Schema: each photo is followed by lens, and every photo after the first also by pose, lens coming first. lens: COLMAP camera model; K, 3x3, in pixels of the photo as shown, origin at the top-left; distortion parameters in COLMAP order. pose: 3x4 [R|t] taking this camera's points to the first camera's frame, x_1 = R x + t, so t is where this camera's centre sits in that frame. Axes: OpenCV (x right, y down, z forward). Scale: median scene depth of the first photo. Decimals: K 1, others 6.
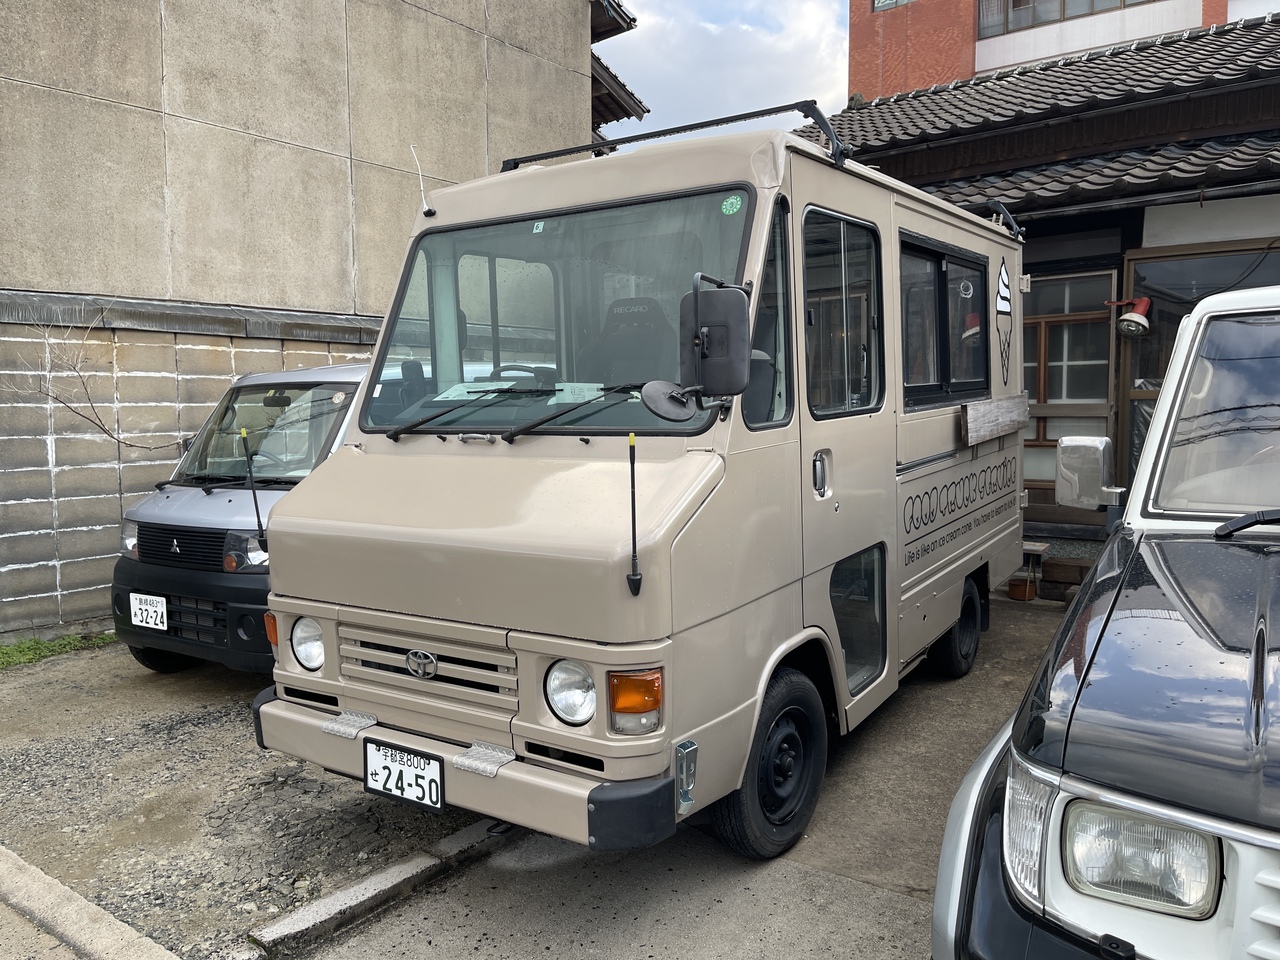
lens RADIAL K [[982.6, 0, 676.8], [0, 982.6, 478.2], [0, 0, 1]] dist [0.091066, -0.128610]
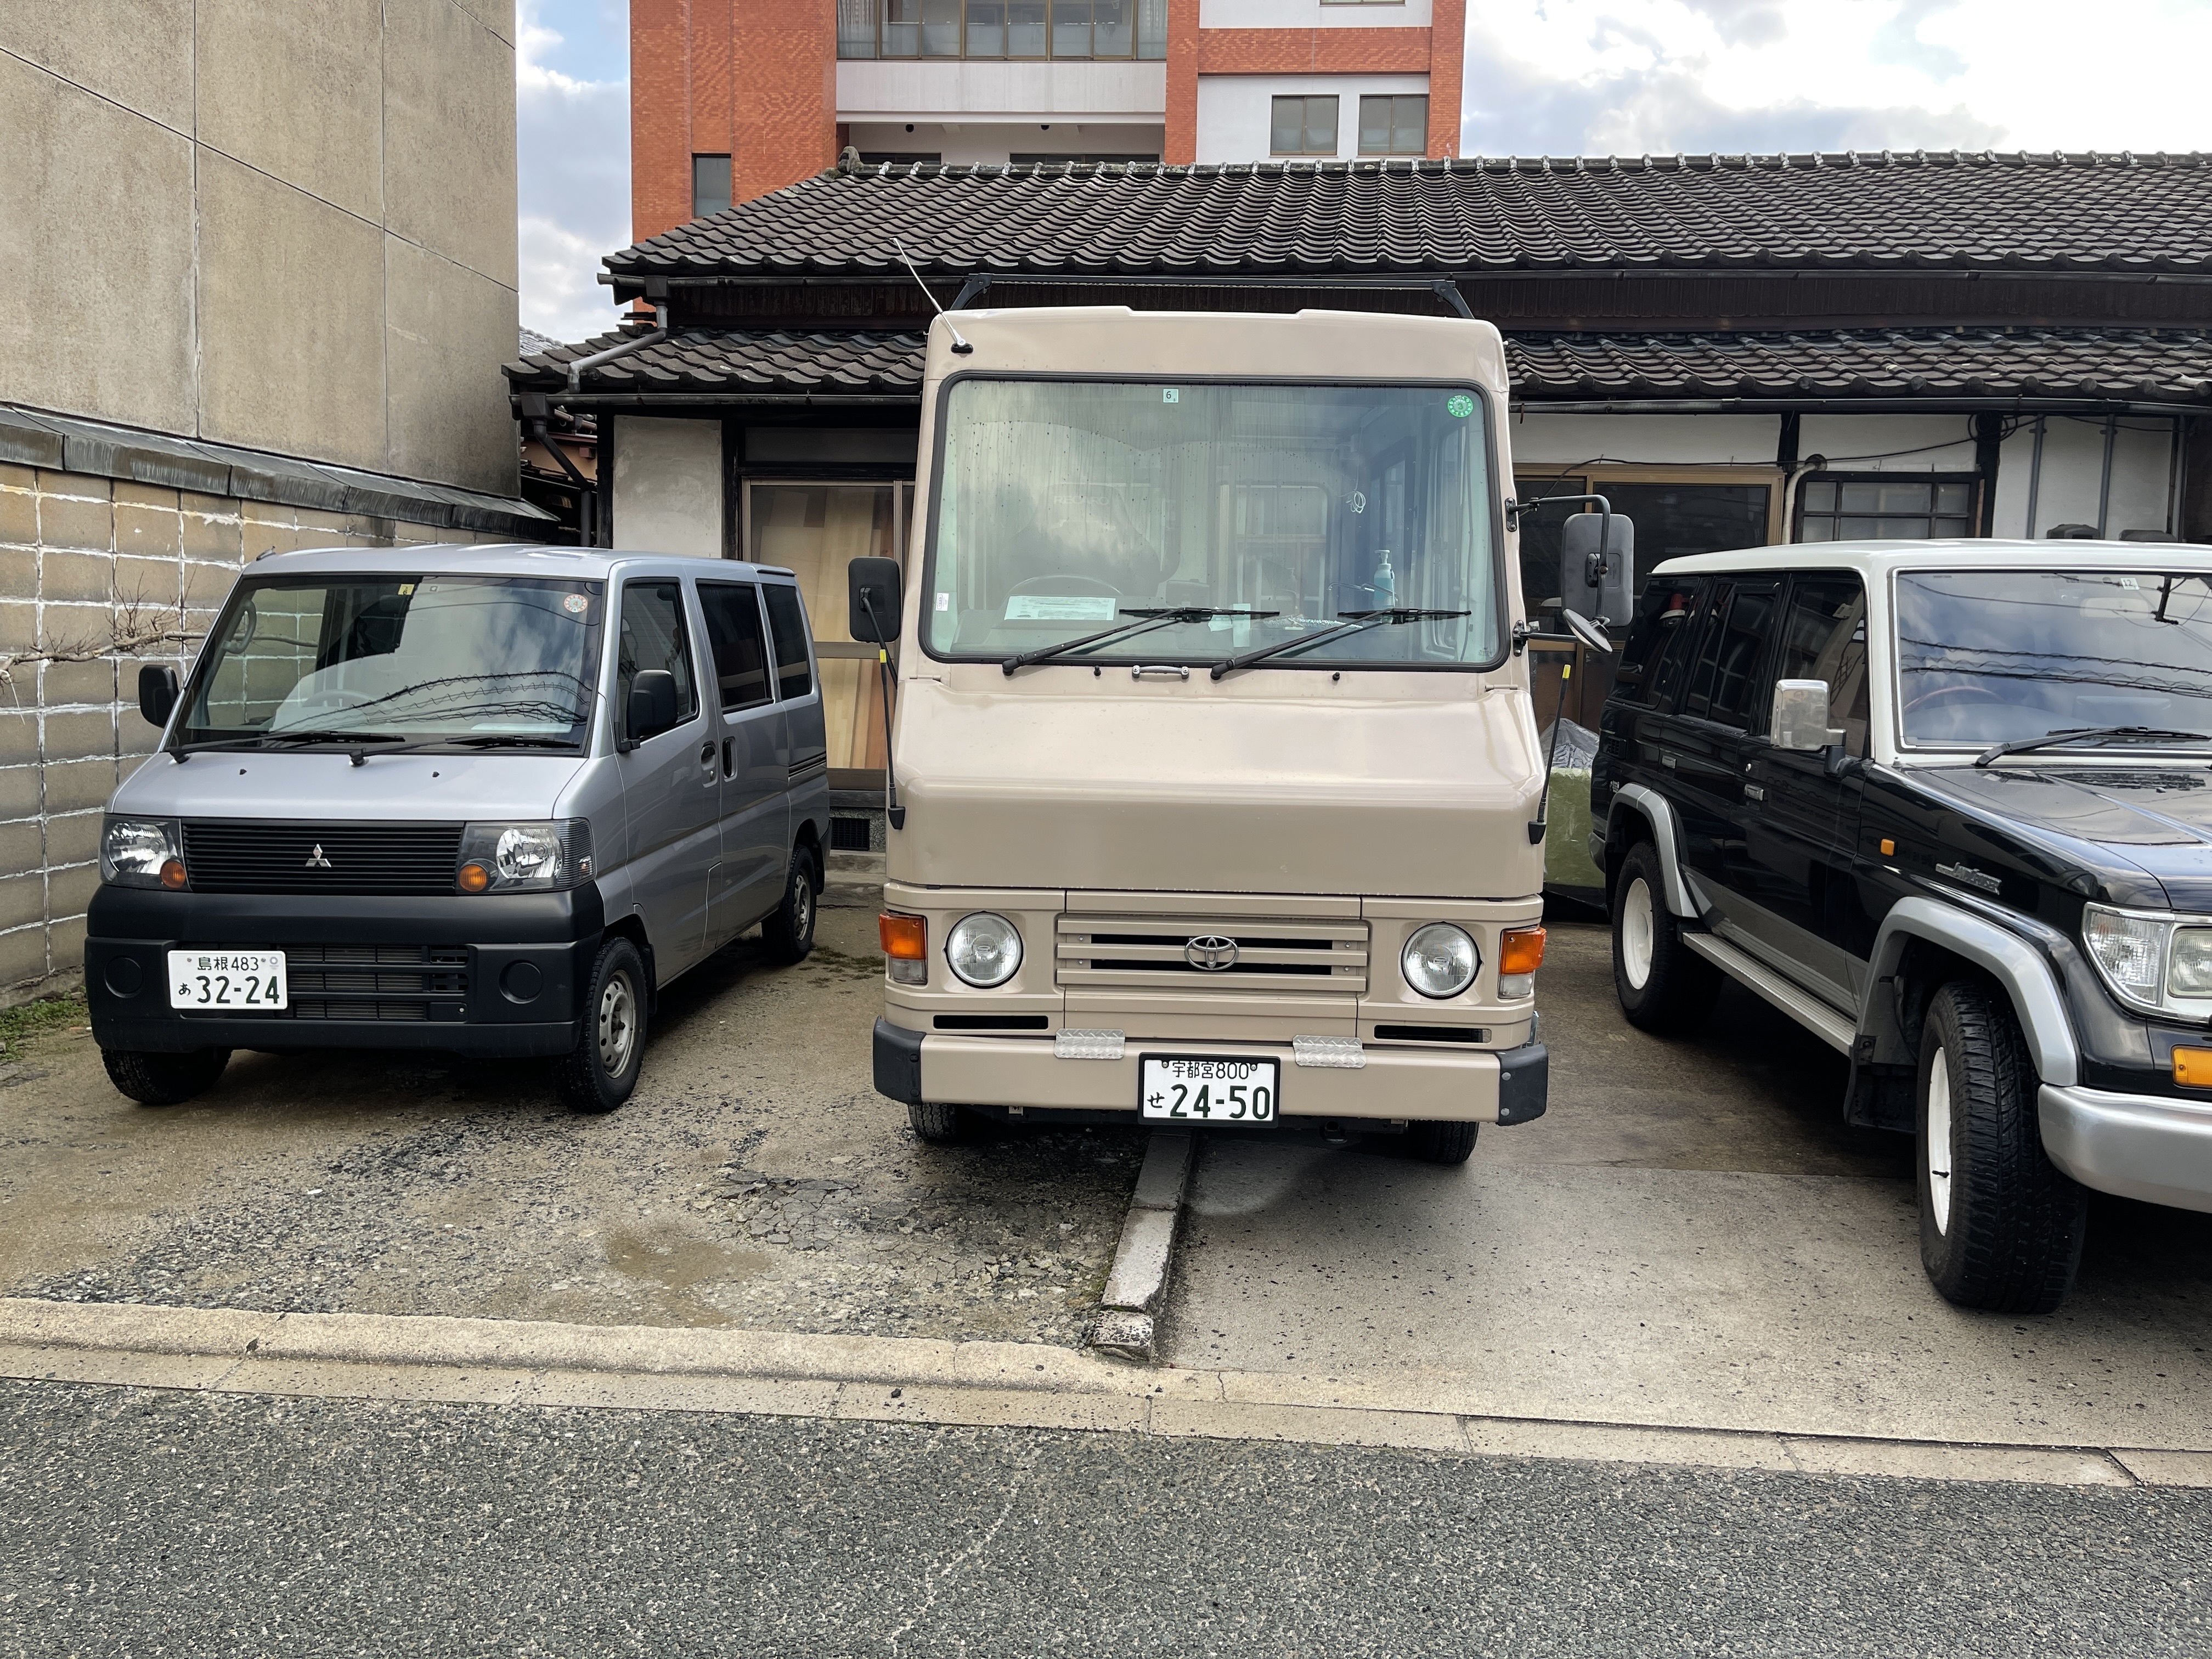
lens RADIAL K [[1698.0, 0, 1169.6], [0, 1698.0, 826.3], [0, 0, 1]] dist [0.091066, -0.128610]
pose [[0.835876, -0.026249, 0.548290, -0.615458], [0.011024, 0.999457, 0.031043, 0.025956], [-0.548807, -0.019904, 0.835712, -0.069742]]
